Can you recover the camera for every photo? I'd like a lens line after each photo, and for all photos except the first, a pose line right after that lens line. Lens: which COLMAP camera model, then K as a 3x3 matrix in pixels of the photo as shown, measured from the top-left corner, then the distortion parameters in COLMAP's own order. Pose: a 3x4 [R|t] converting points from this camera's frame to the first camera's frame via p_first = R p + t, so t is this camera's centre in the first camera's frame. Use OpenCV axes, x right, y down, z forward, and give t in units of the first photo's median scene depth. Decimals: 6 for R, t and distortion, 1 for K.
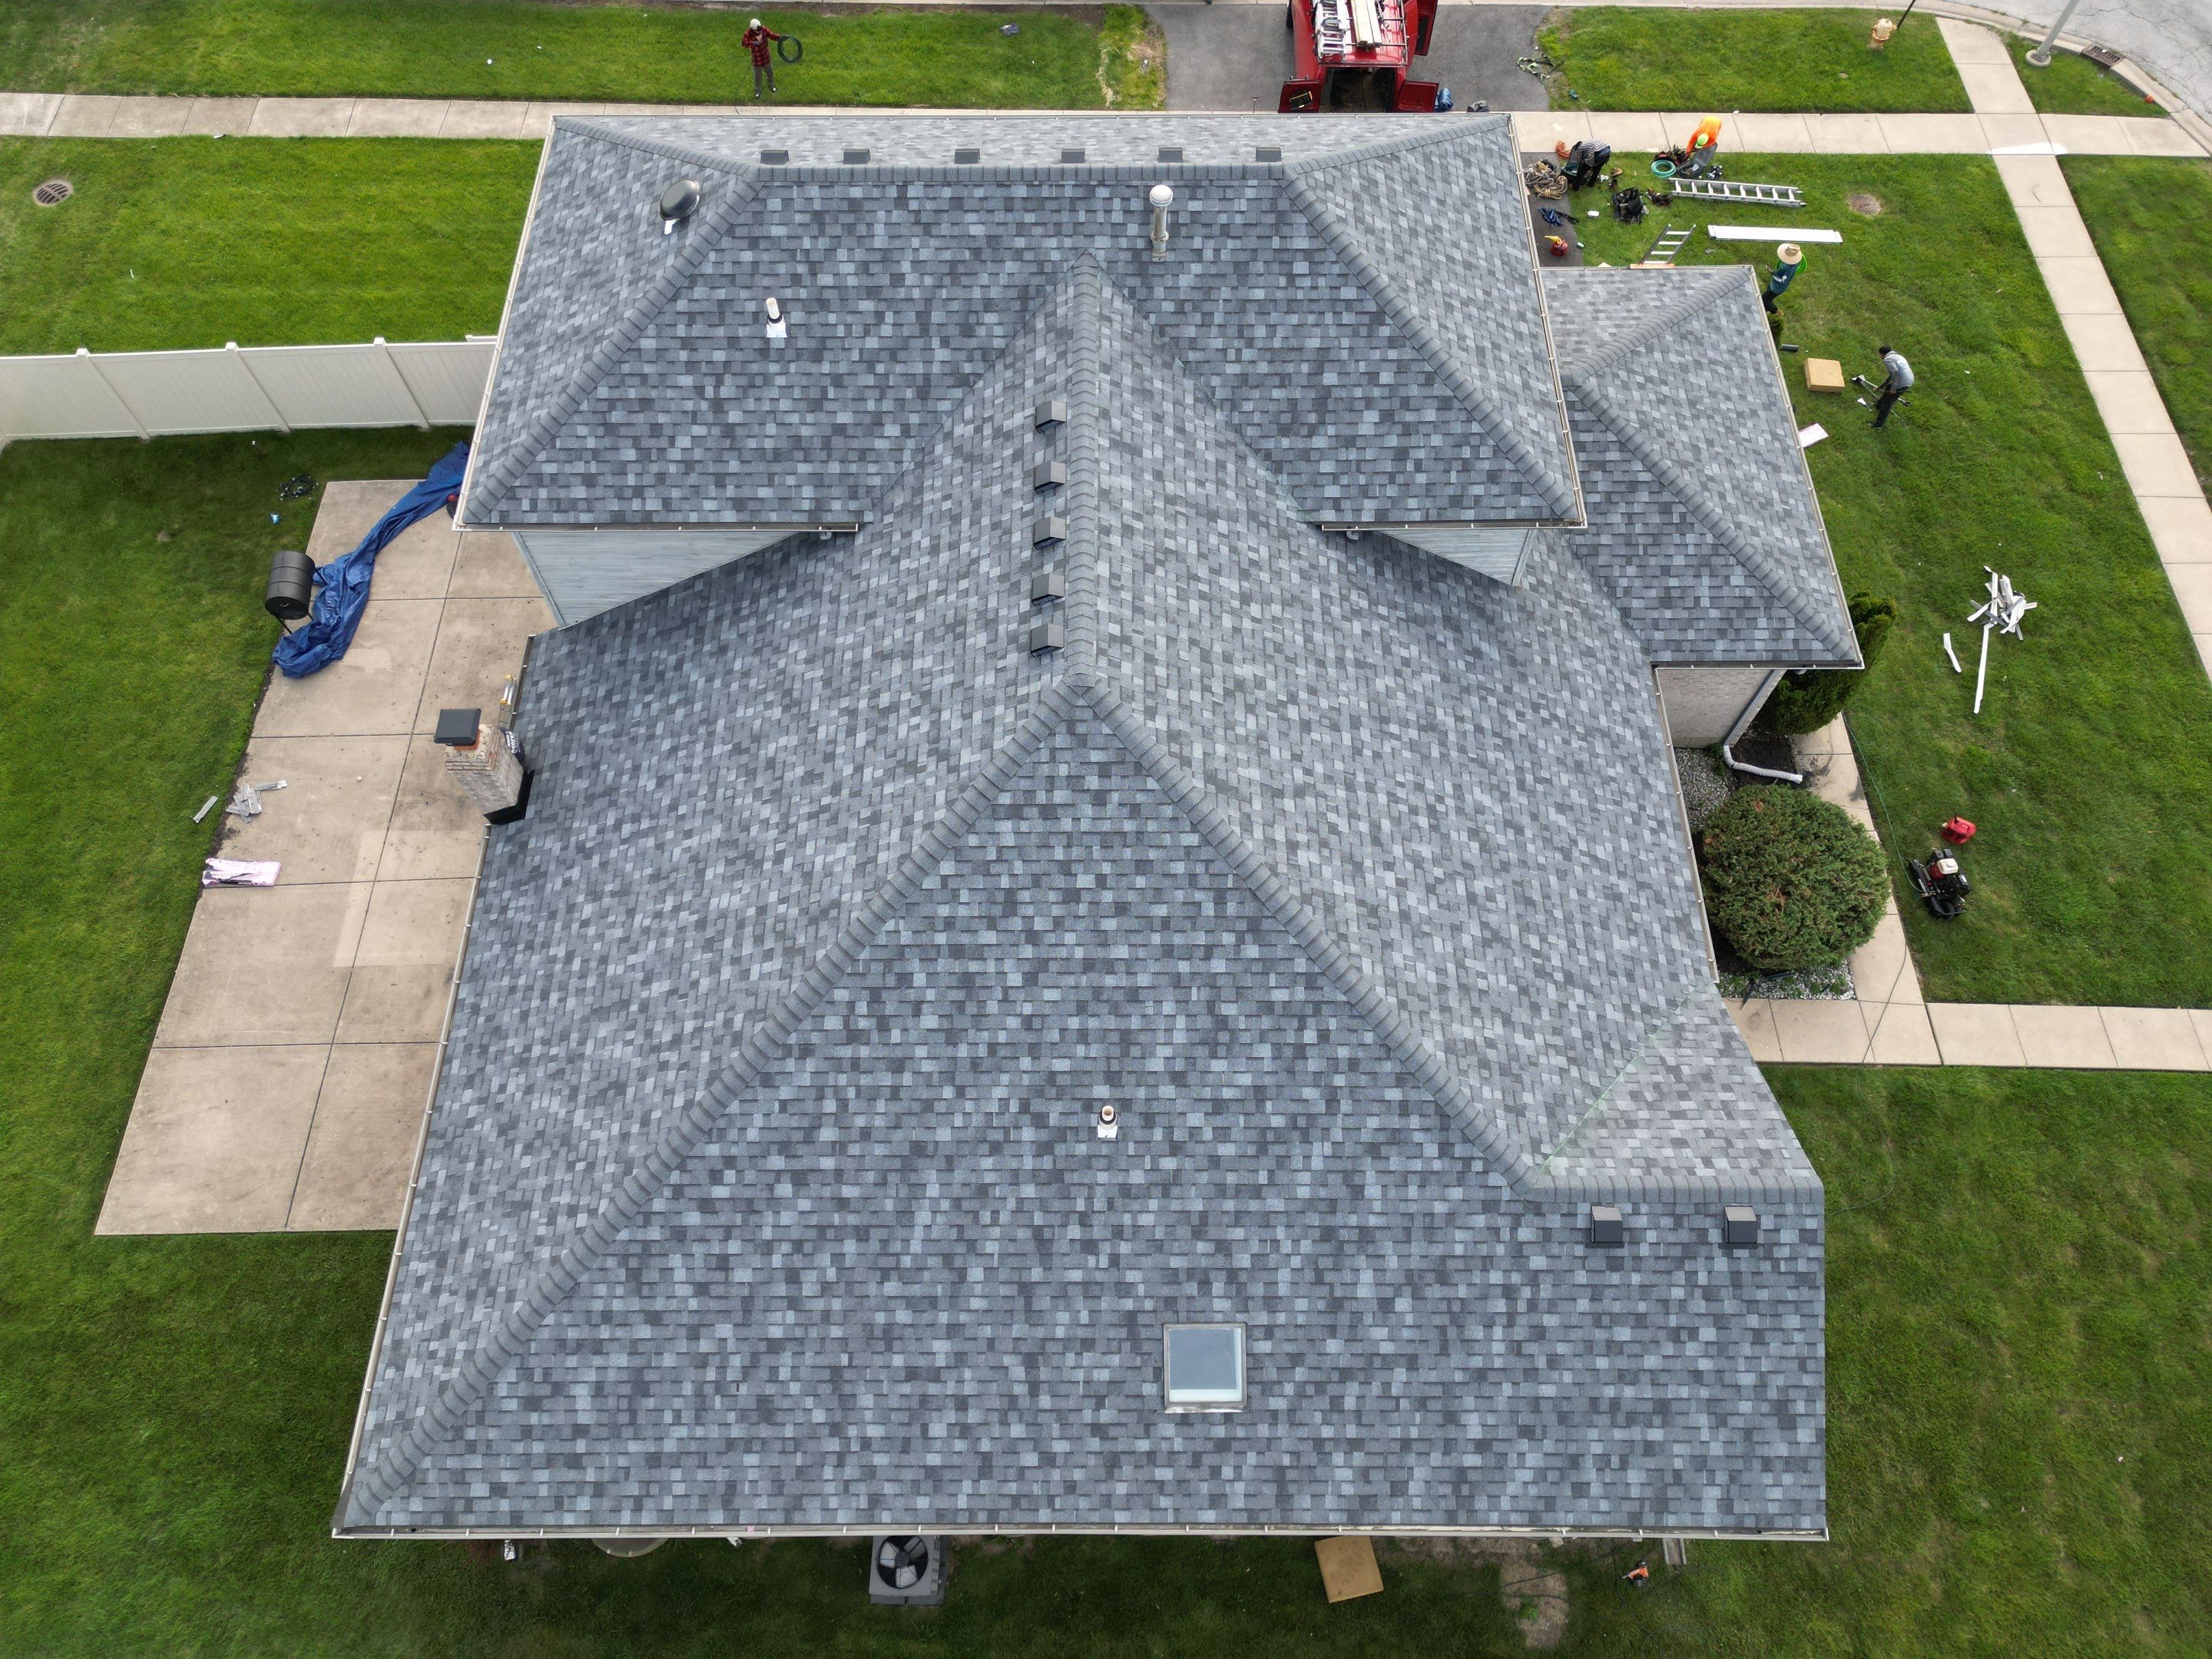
lens RADIAL K [[1547.6, 0, 1104.8], [0, 1547.6, 829.5], [0, 0, 1]] dist [0.054879, -0.034994]
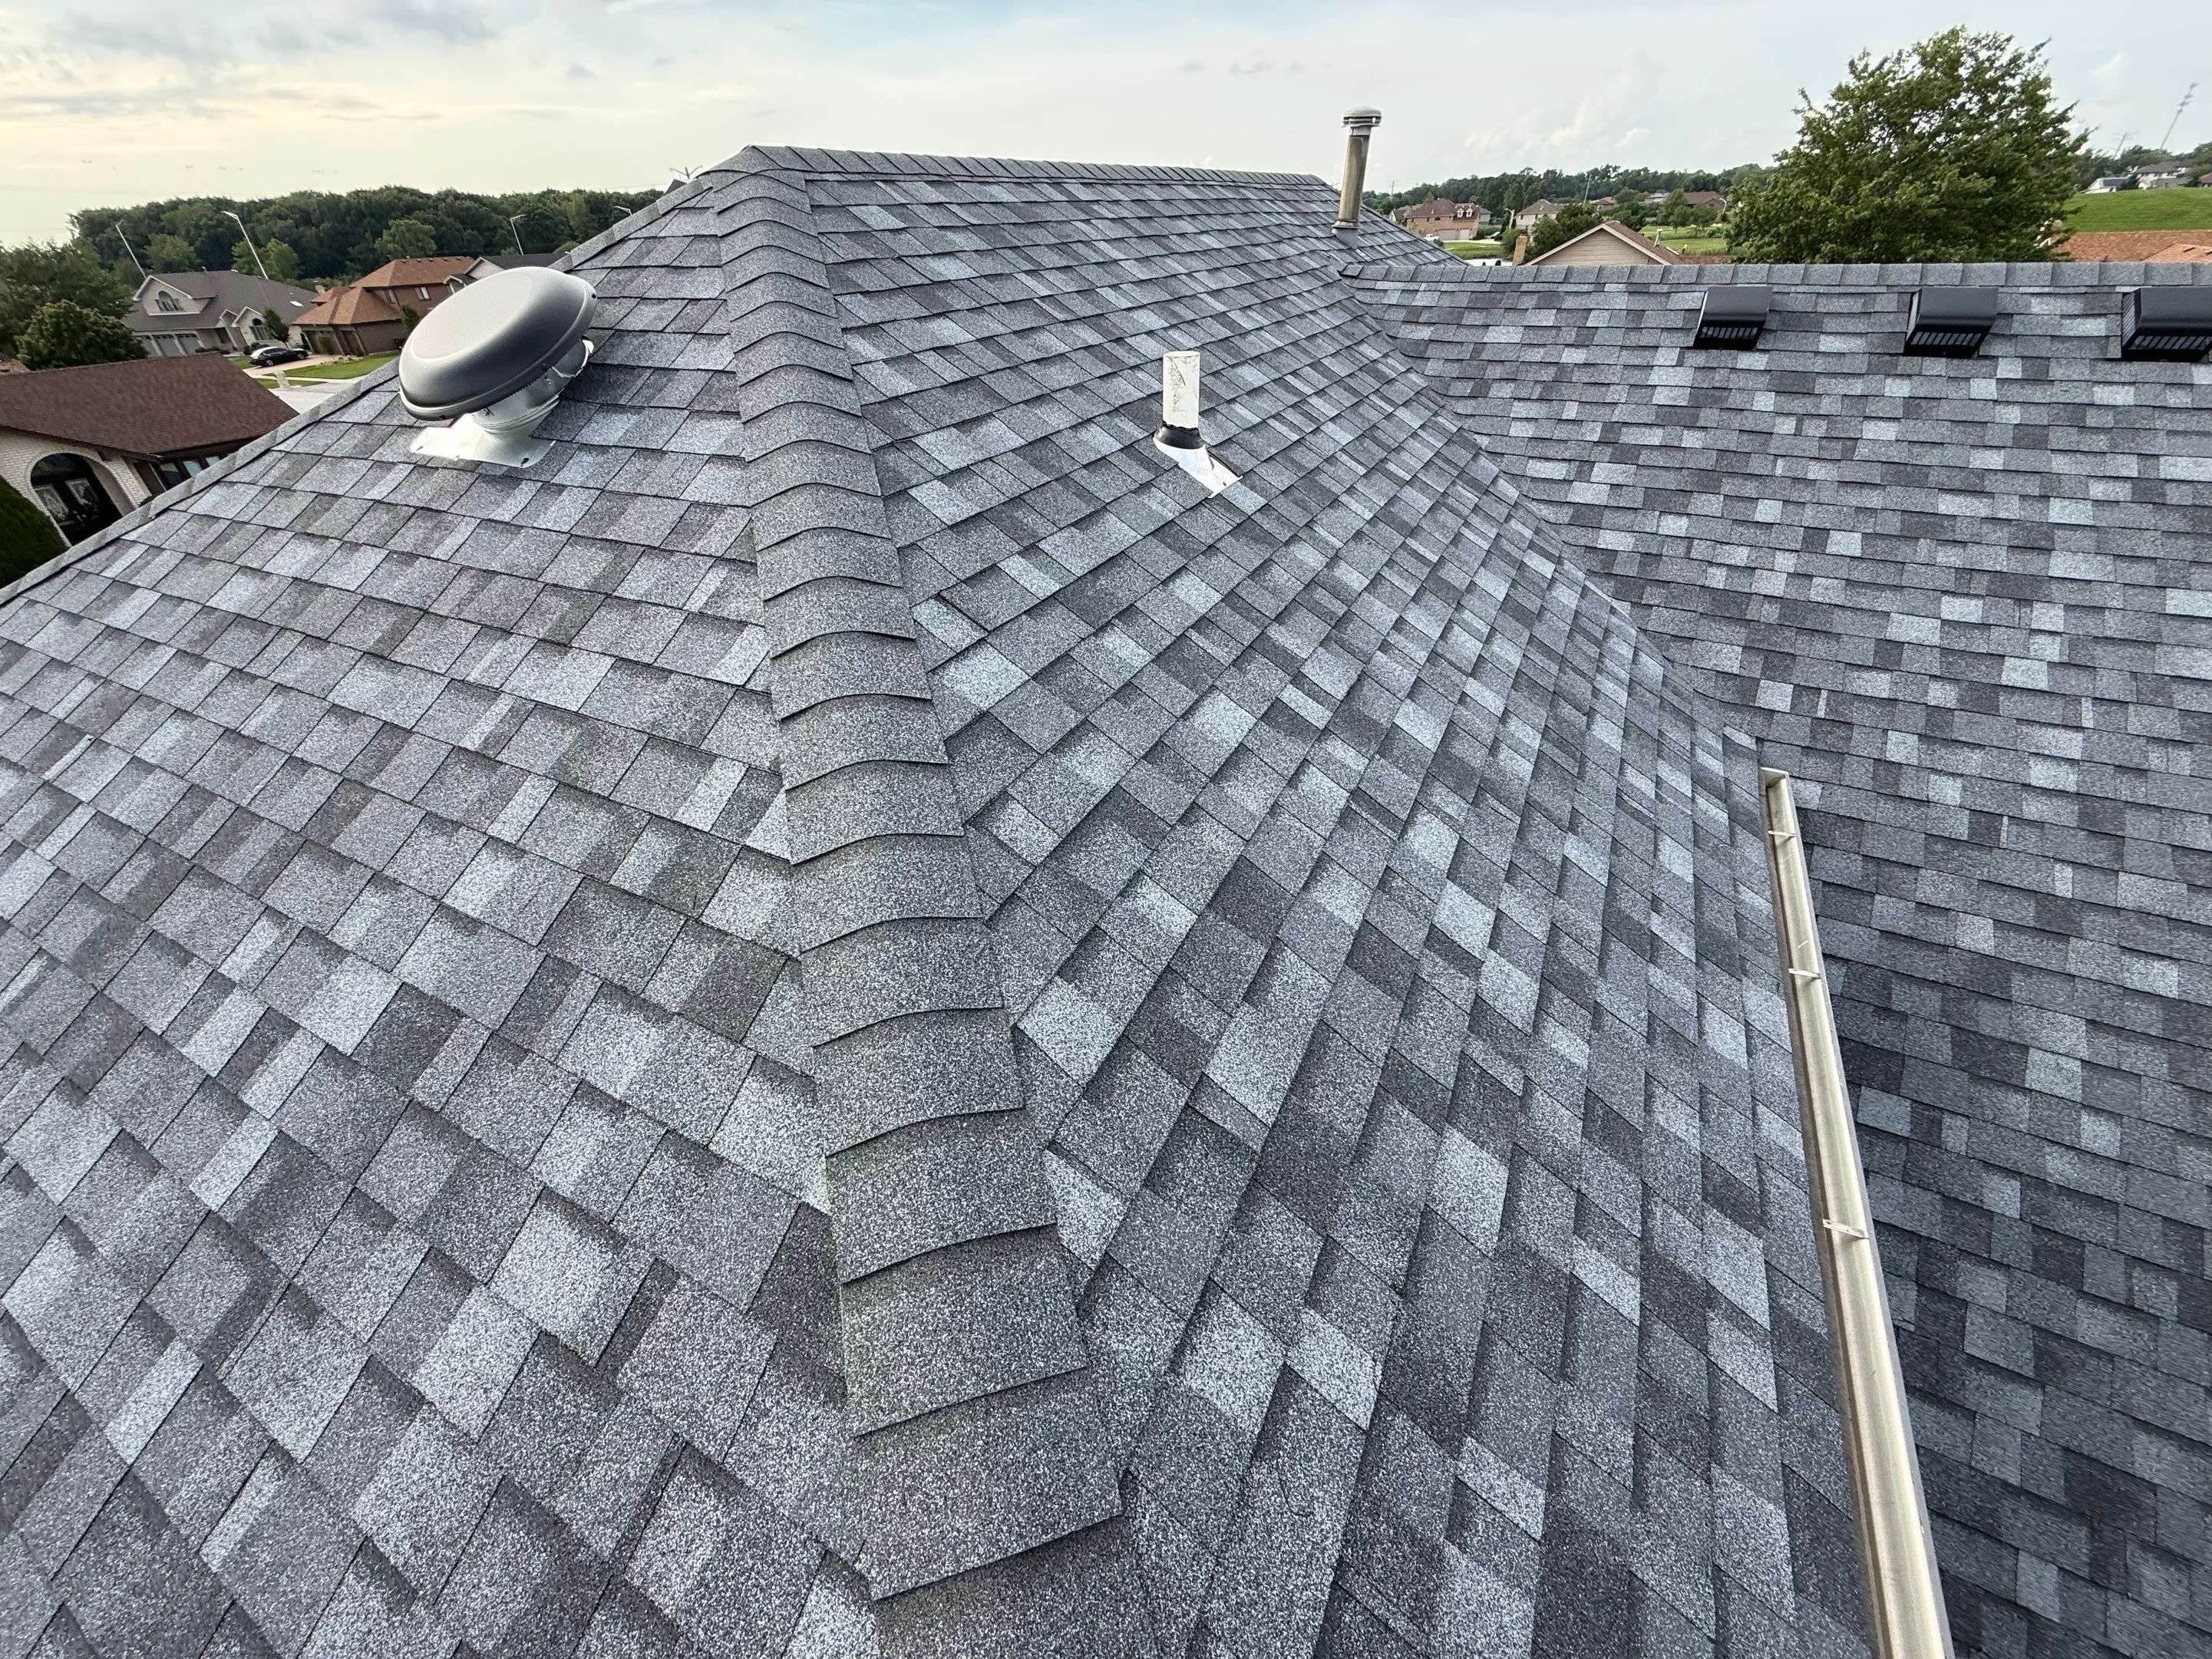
lens RADIAL K [[880.1, 0, 1101.9], [0, 880.1, 825.7], [0, 0, 1]] dist [0.001687, -0.000605]
pose [[0.480270, -0.509936, 0.713657, -0.378554], [0.790138, 0.604784, -0.099597, -0.291012], [-0.380820, 0.611721, 0.693379, 0.969369]]
